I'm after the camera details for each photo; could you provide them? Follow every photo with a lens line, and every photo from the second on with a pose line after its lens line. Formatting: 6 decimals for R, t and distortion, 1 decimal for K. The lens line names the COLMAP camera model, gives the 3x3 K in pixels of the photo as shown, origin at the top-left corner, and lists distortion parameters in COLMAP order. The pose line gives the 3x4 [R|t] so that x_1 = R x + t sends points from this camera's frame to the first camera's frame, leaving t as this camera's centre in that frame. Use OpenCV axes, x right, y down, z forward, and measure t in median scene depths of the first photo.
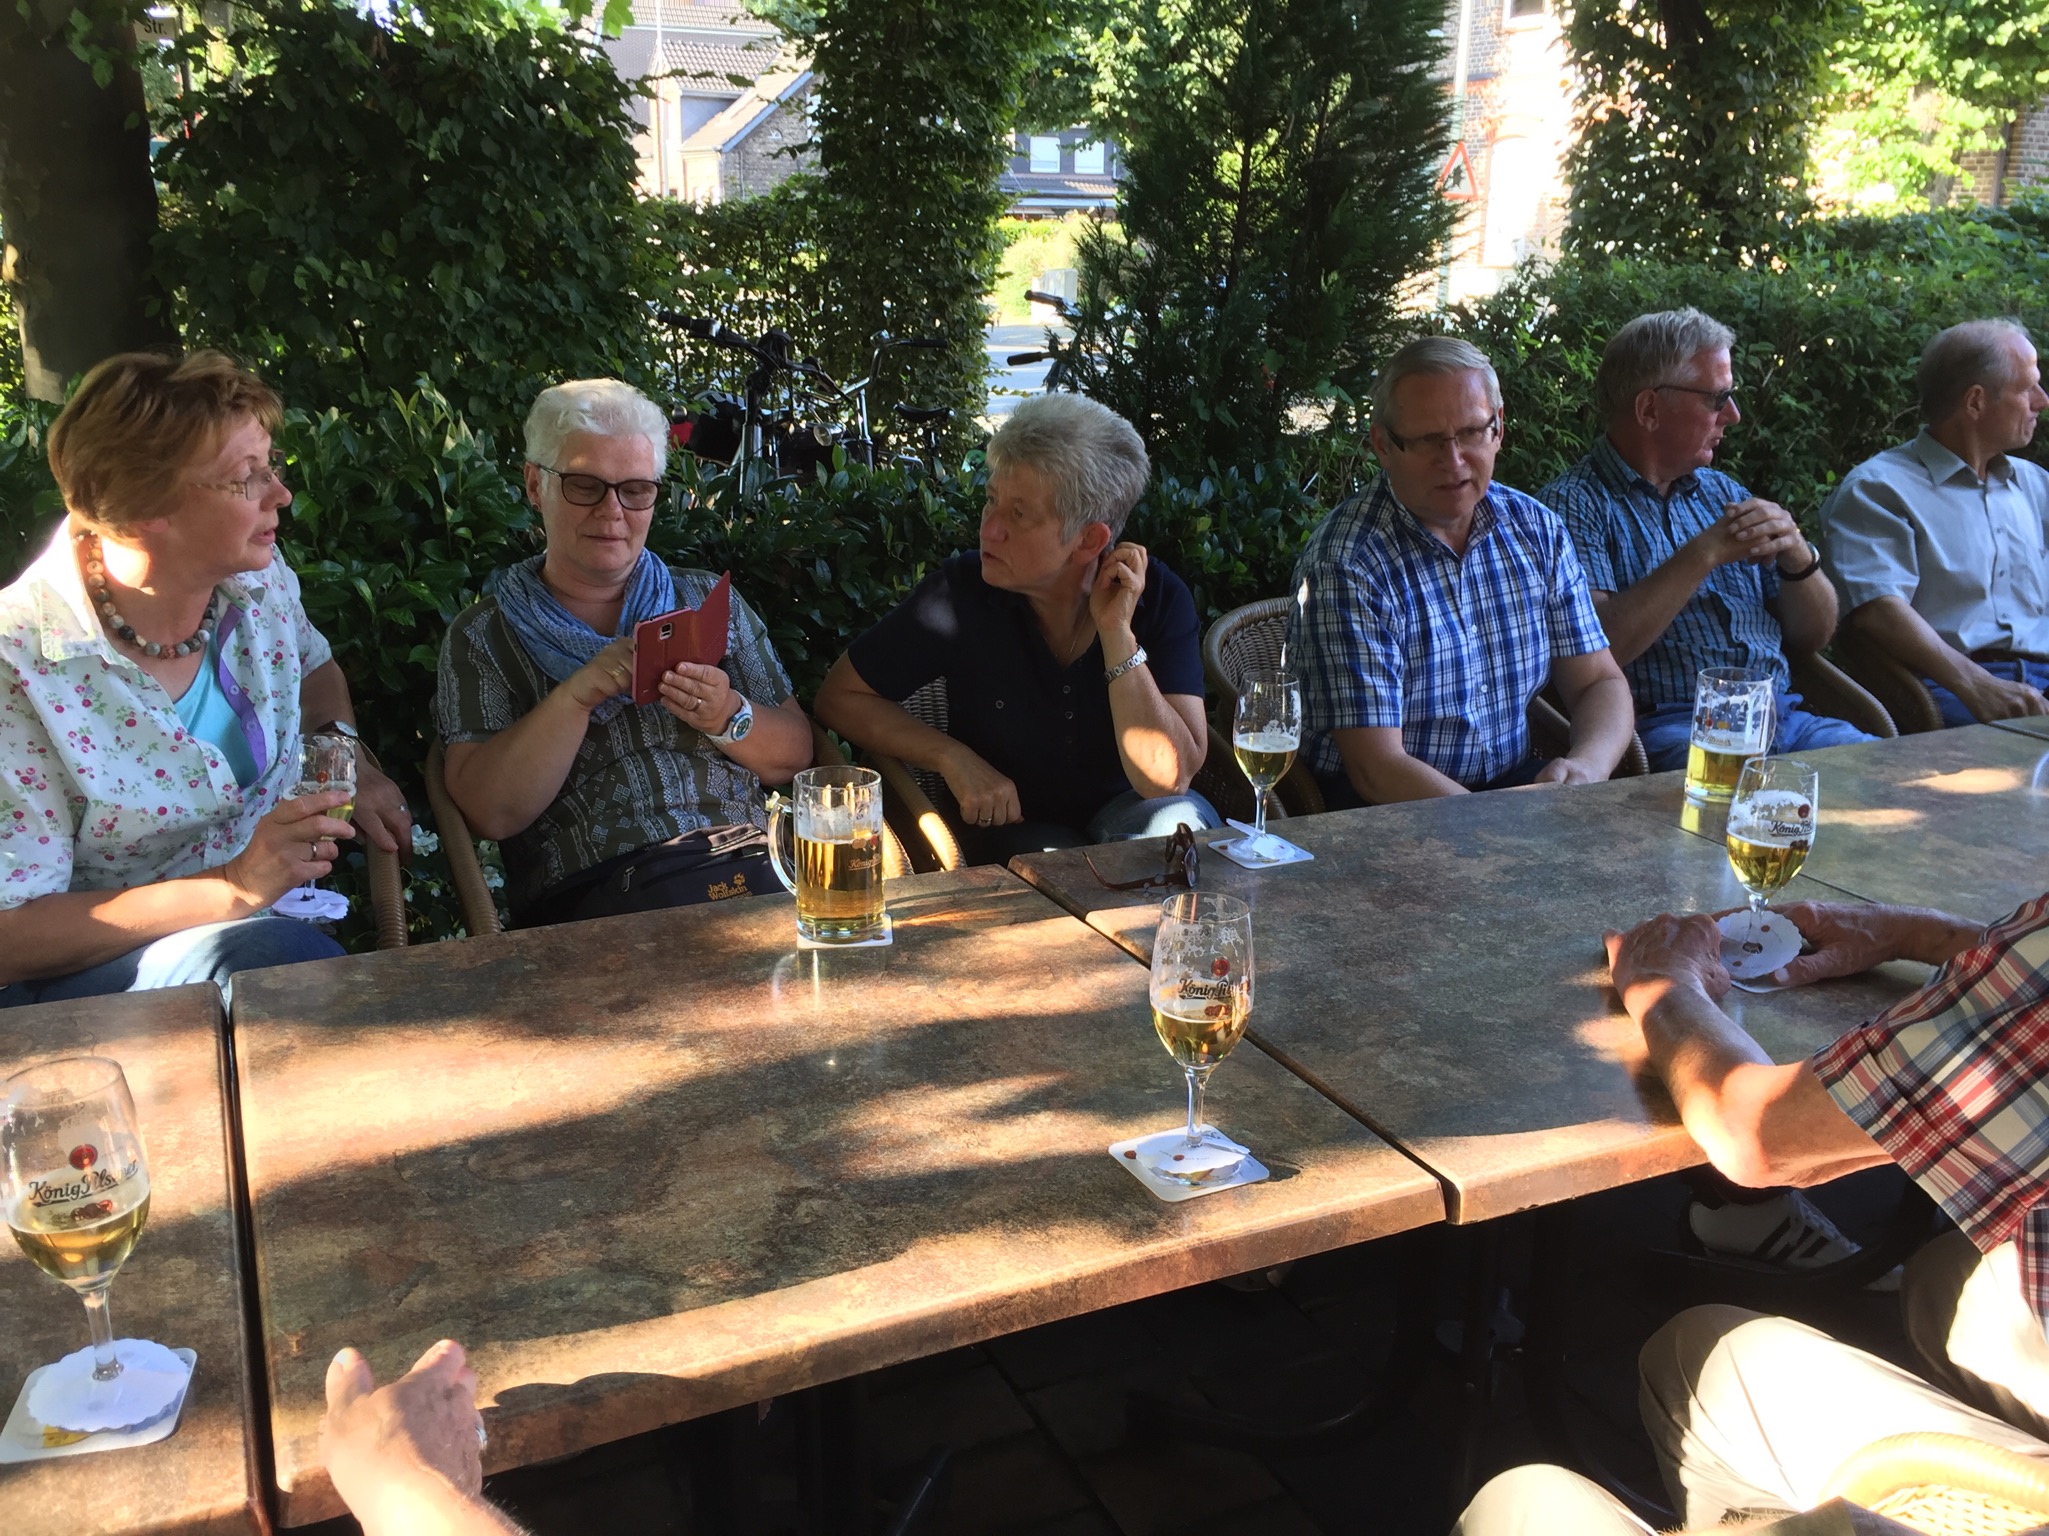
lens RADIAL K [[1743.5, 0, 1031.6], [0, 1743.5, 809.9], [0, 0, 1]] dist [0.090780, -0.108609]
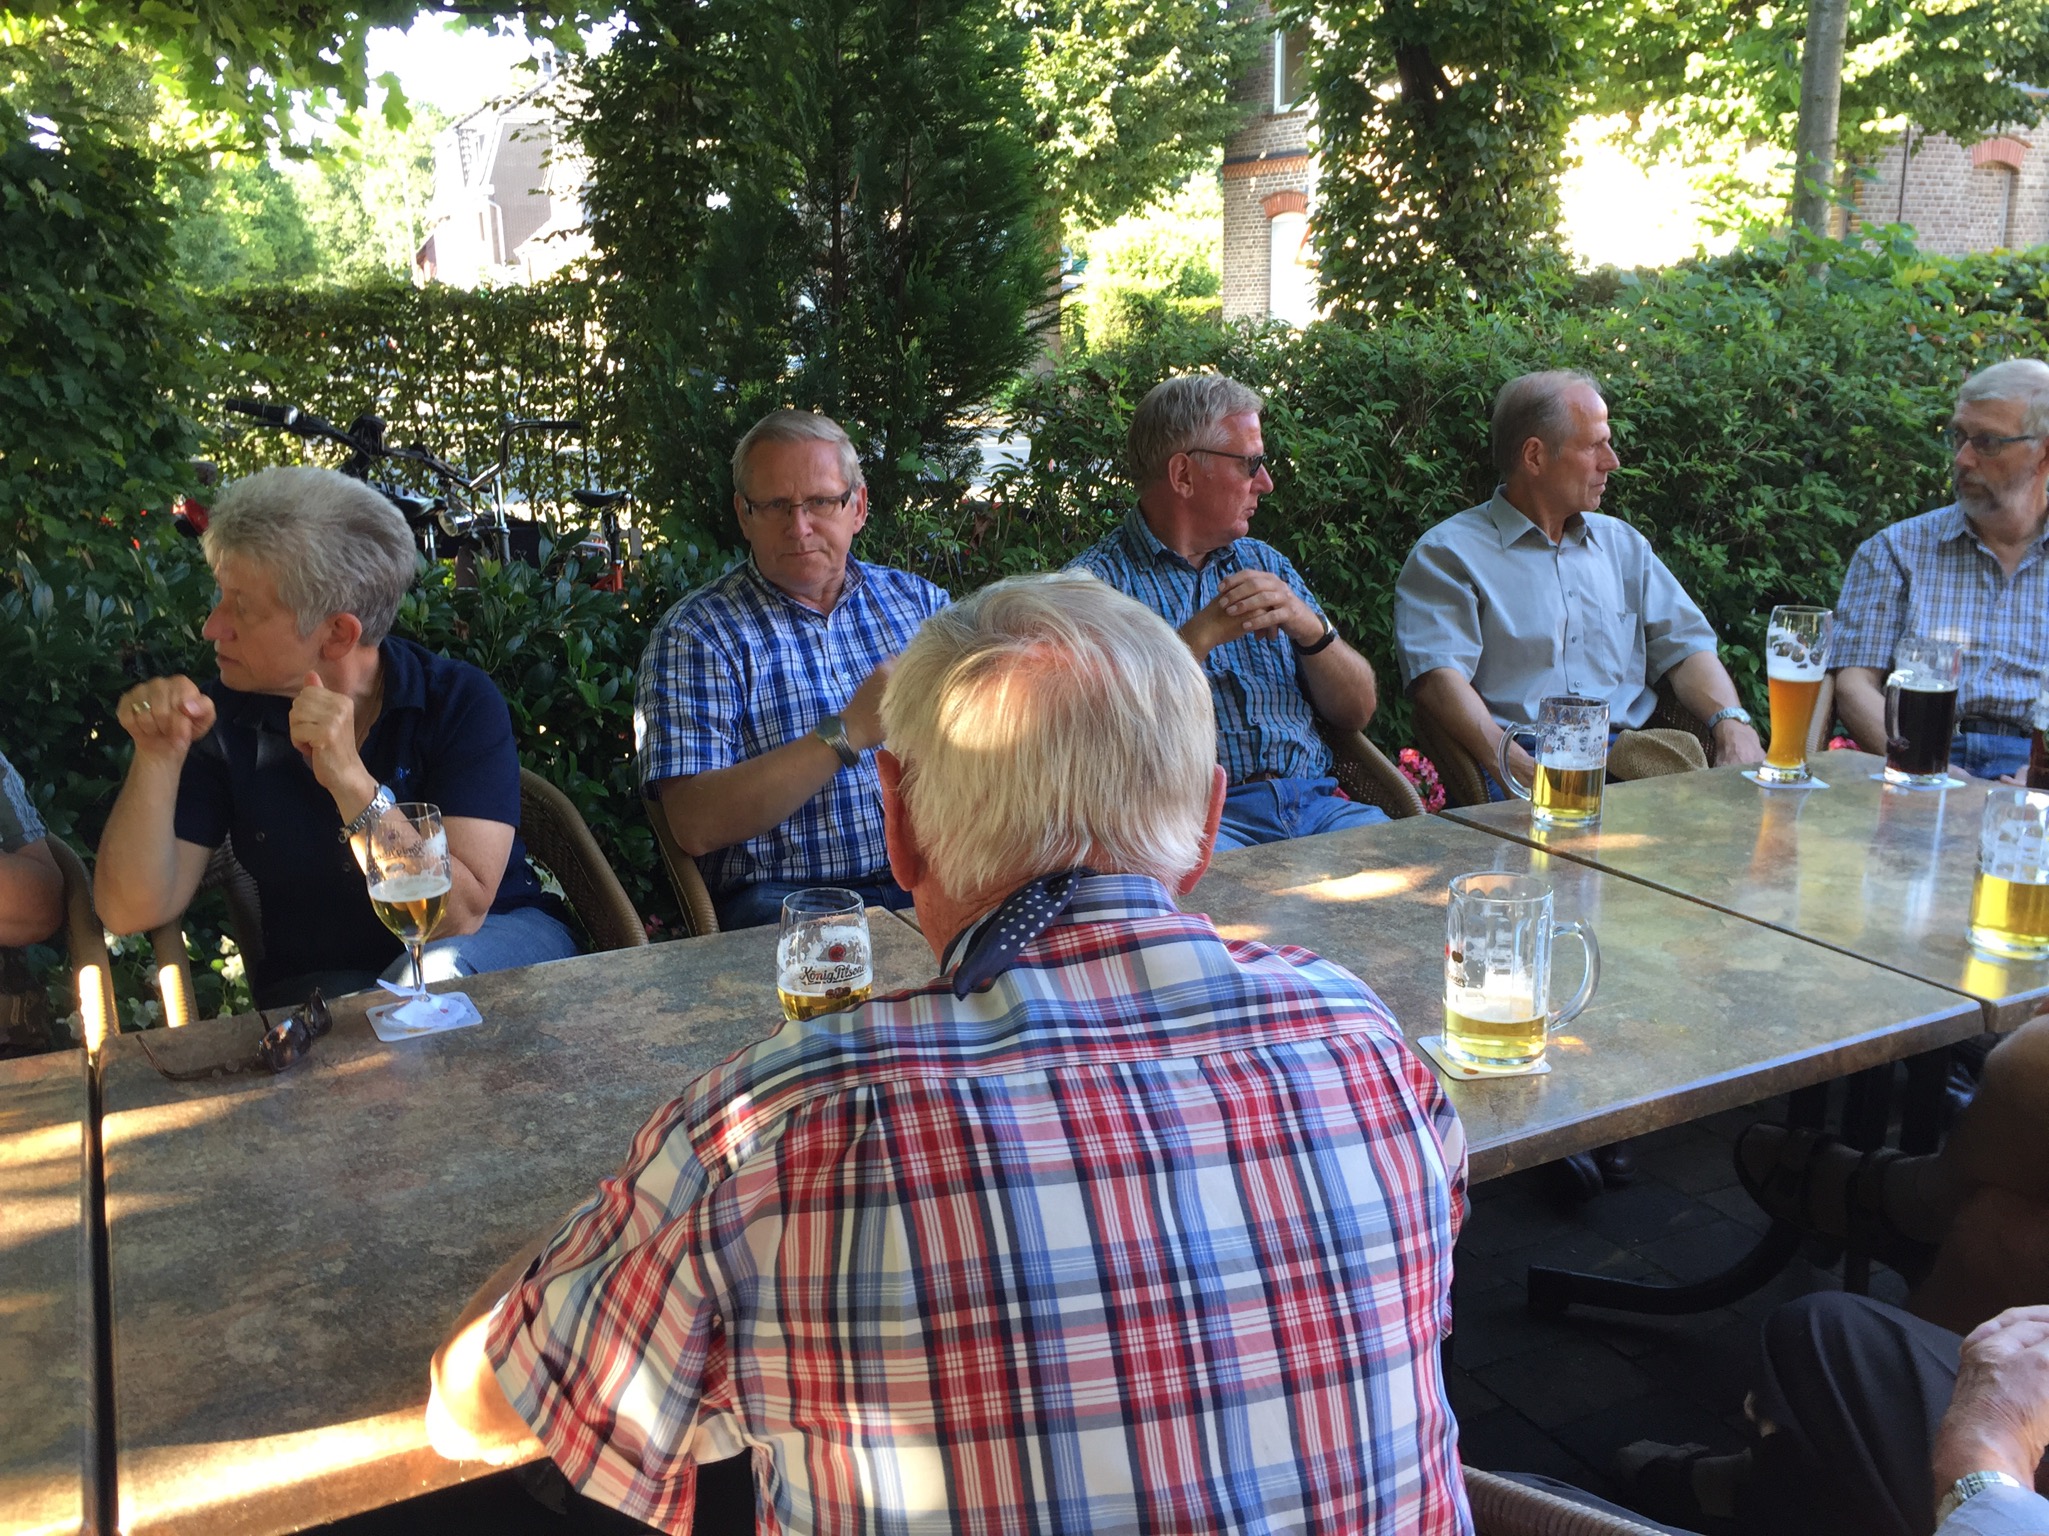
lens RADIAL K [[1748.8, 0, 1024.5], [0, 1748.8, 768.0], [0, 0, 1]] dist [0.087438, -0.150600]
pose [[0.999528, -0.030720, -0.000575, 0.253545], [0.030625, 0.997600, -0.062093, -0.017419], [0.002481, 0.062046, 0.998070, 0.081459]]
